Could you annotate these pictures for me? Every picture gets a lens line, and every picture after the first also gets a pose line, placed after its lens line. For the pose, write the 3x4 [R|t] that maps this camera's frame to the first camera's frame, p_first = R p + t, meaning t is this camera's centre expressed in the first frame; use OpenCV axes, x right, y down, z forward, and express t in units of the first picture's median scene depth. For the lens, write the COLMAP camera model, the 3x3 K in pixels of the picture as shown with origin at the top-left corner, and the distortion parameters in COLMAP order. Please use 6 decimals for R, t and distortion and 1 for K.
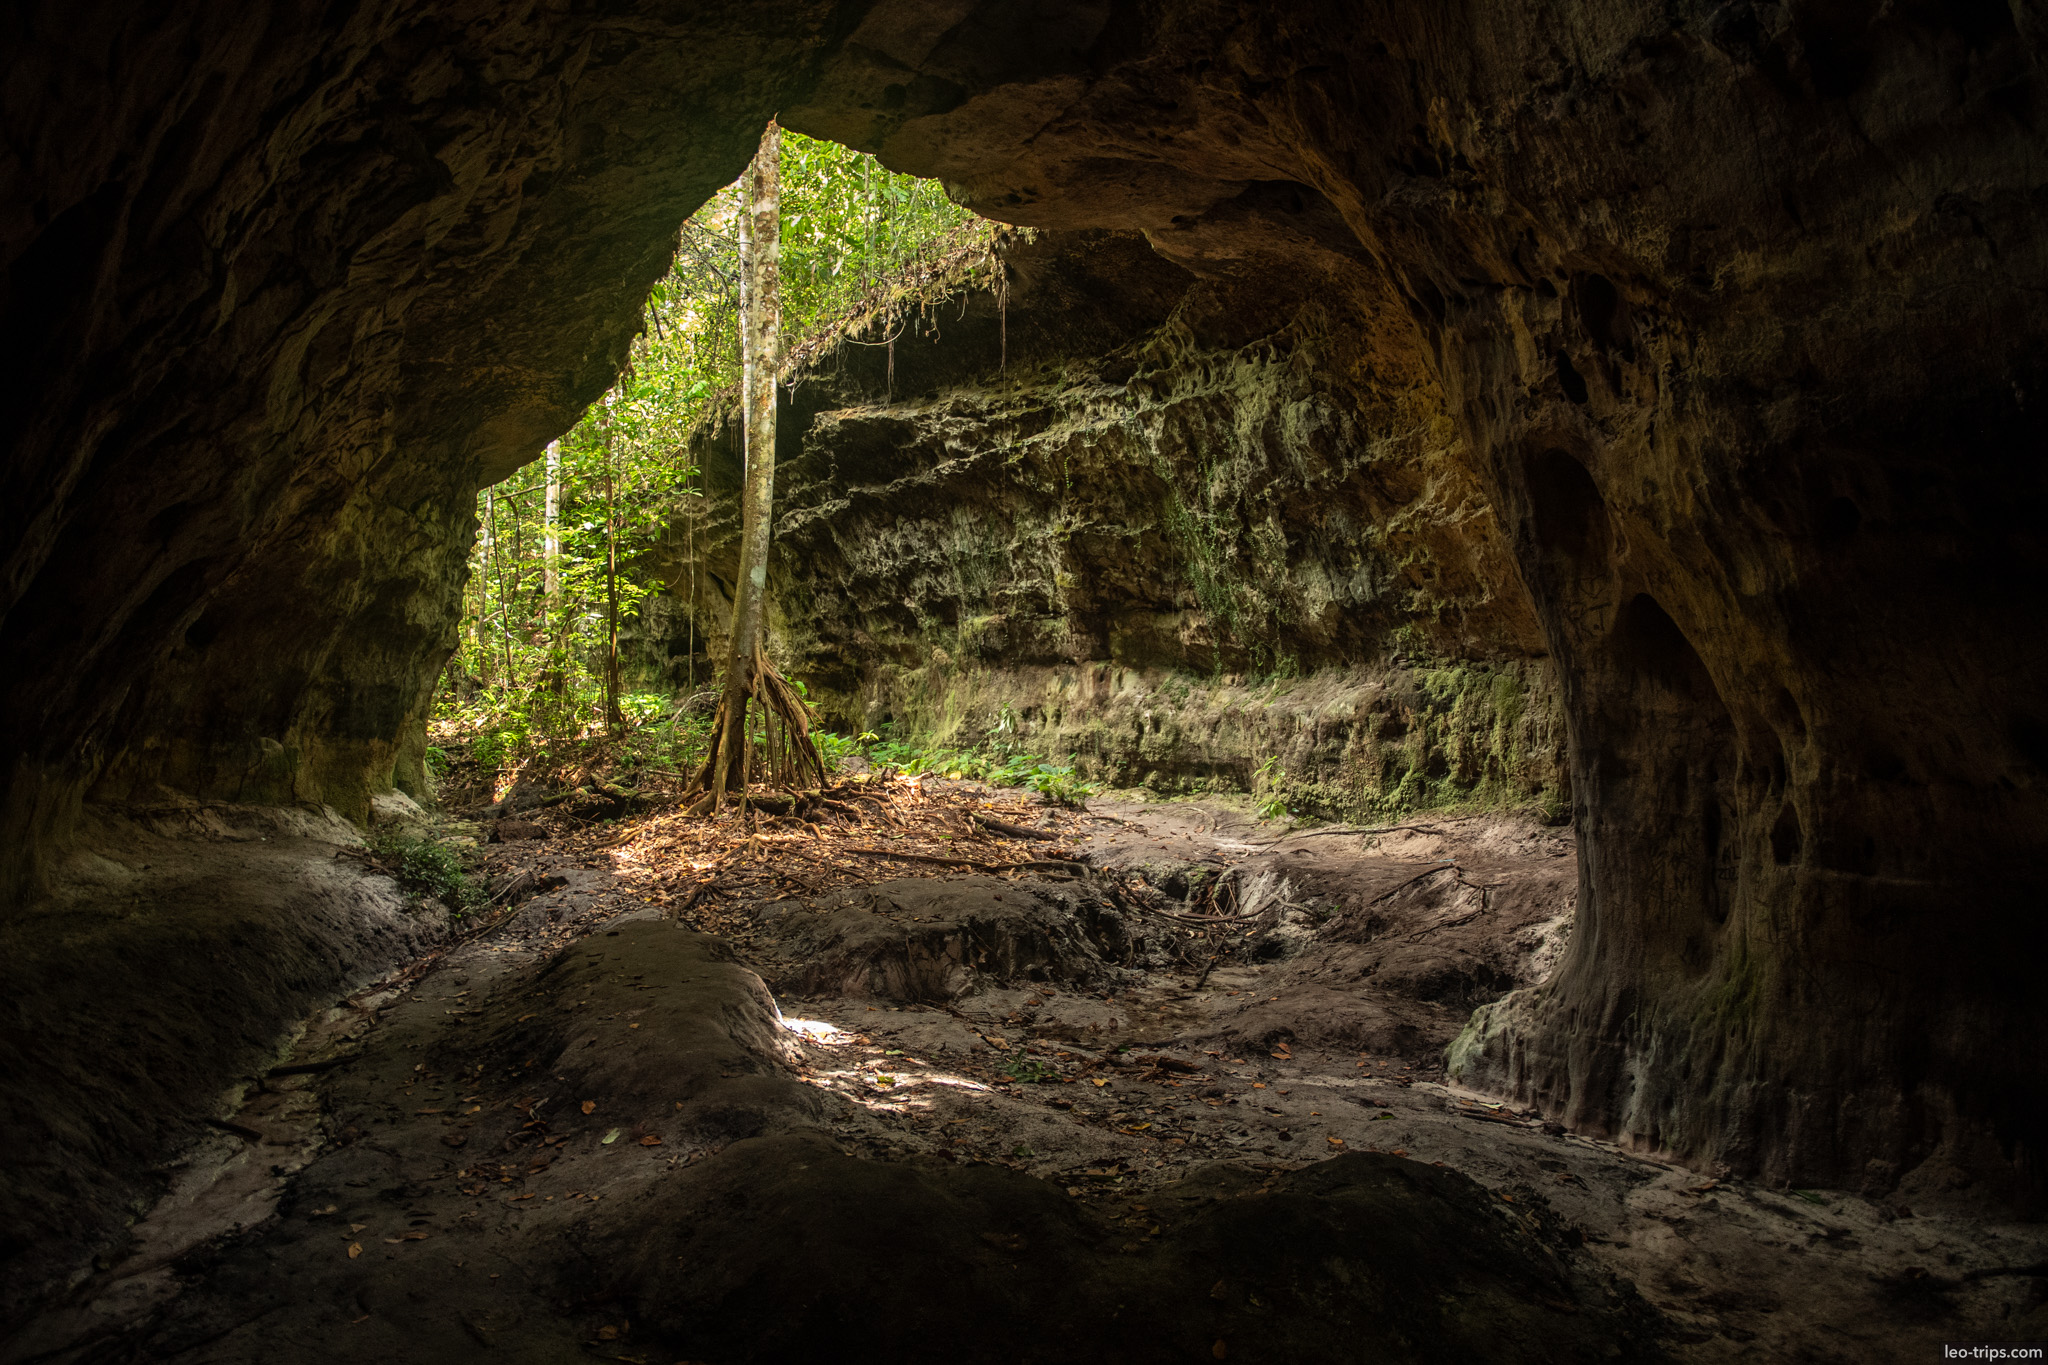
lens RADIAL K [[1440.8, 0, 1020.1], [0, 1440.8, 705.9], [0, 0, 1]] dist [-0.120748, 0.066315]
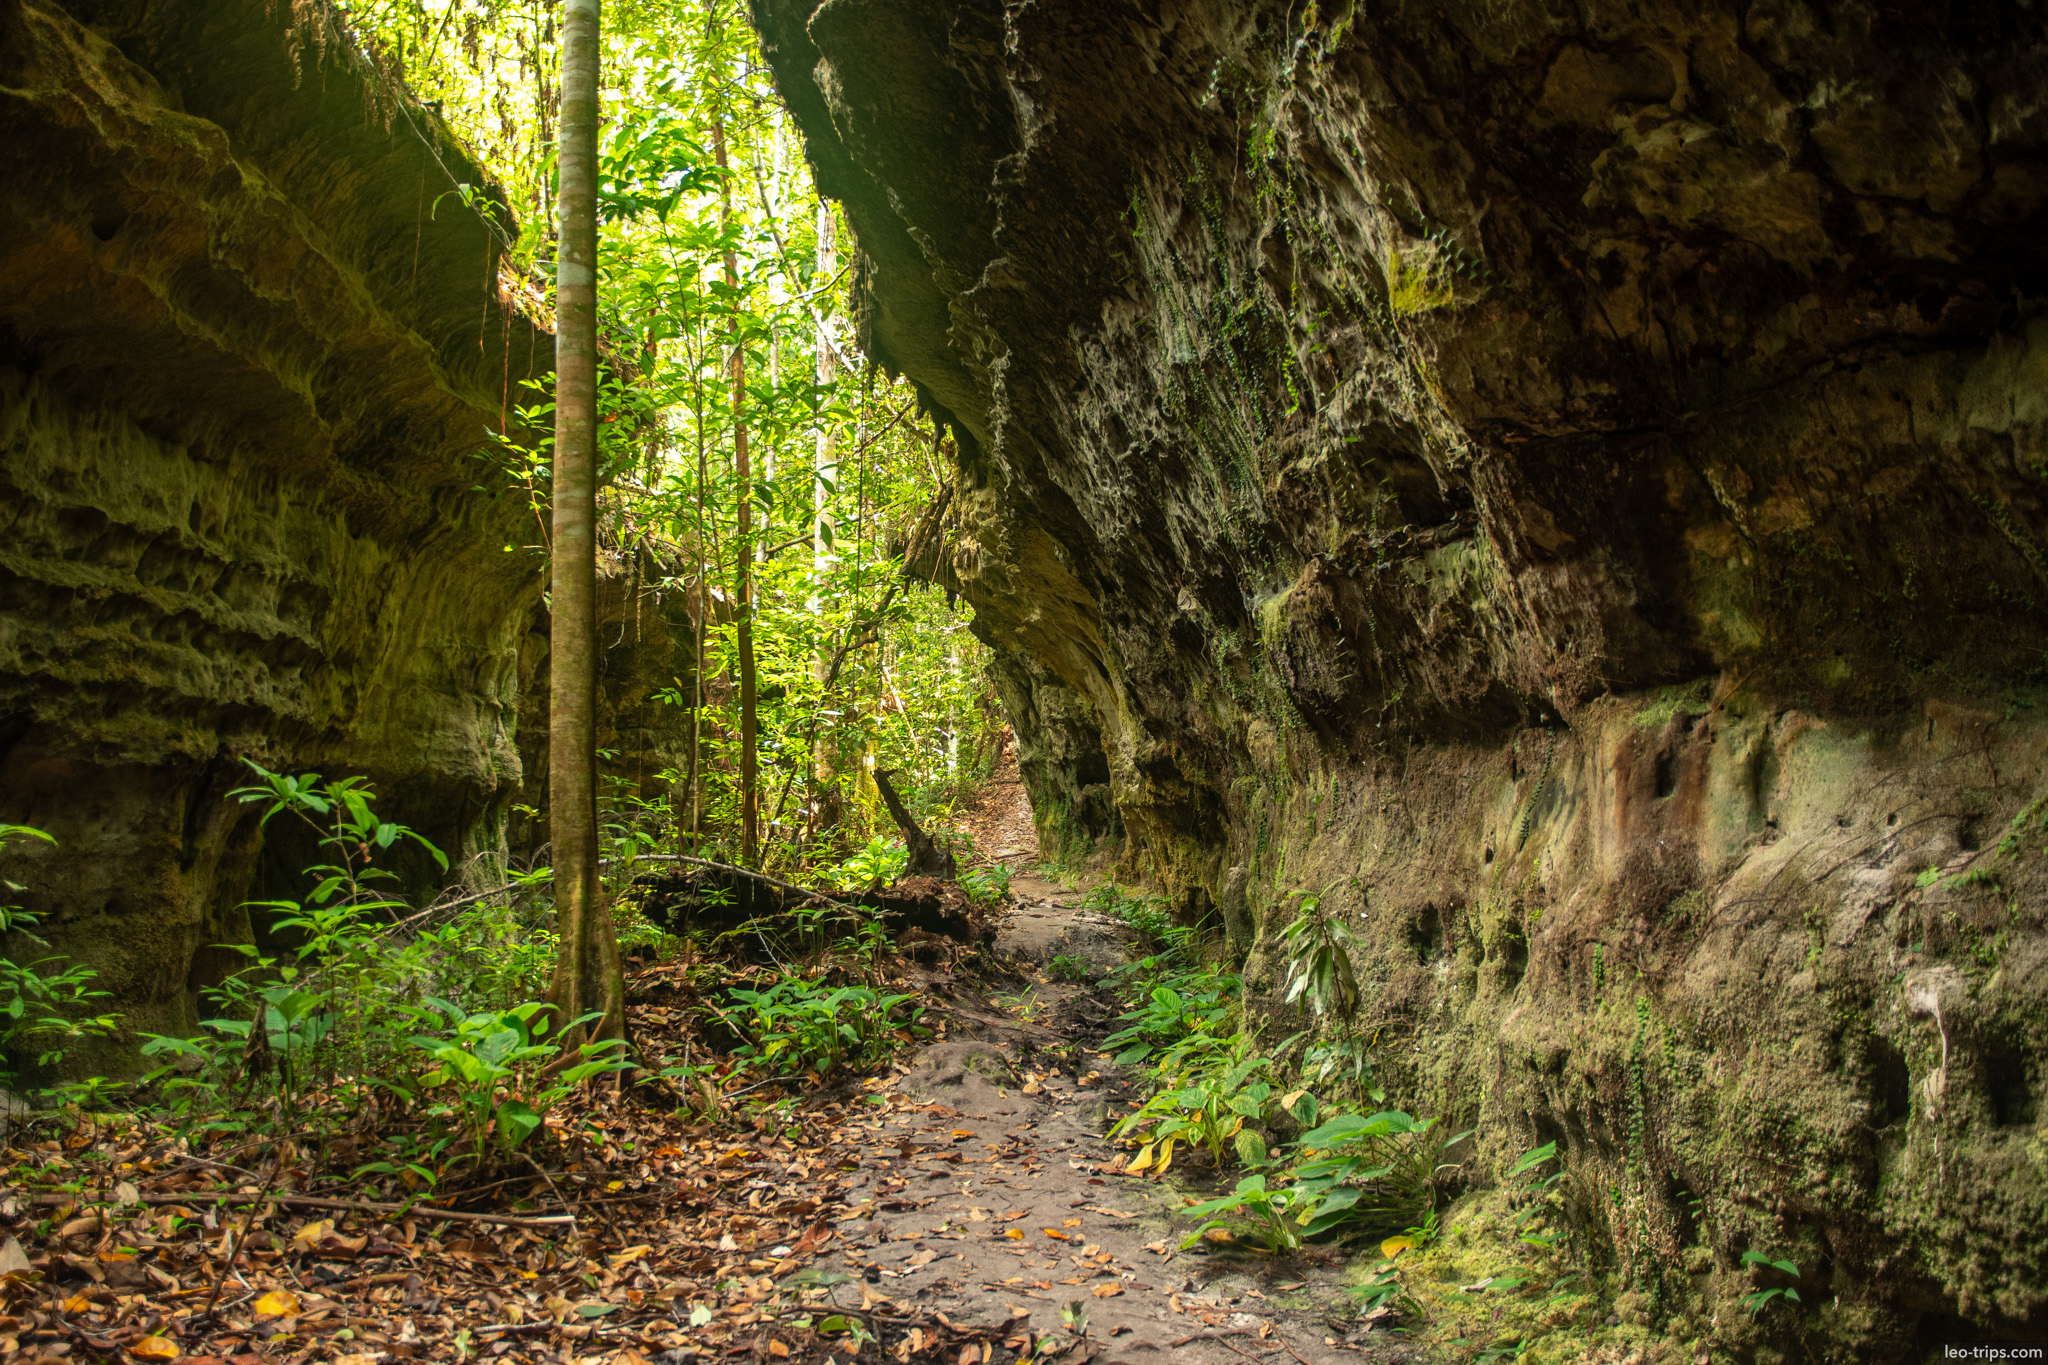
lens RADIAL K [[1440.8, 0, 1020.1], [0, 1440.8, 705.9], [0, 0, 1]] dist [-0.120748, 0.066315]
pose [[0.869523, -0.046703, -0.491679, 0.075112], [-0.004537, 0.994722, -0.102509, -0.008969], [0.493871, 0.091365, 0.864722, 0.792509]]
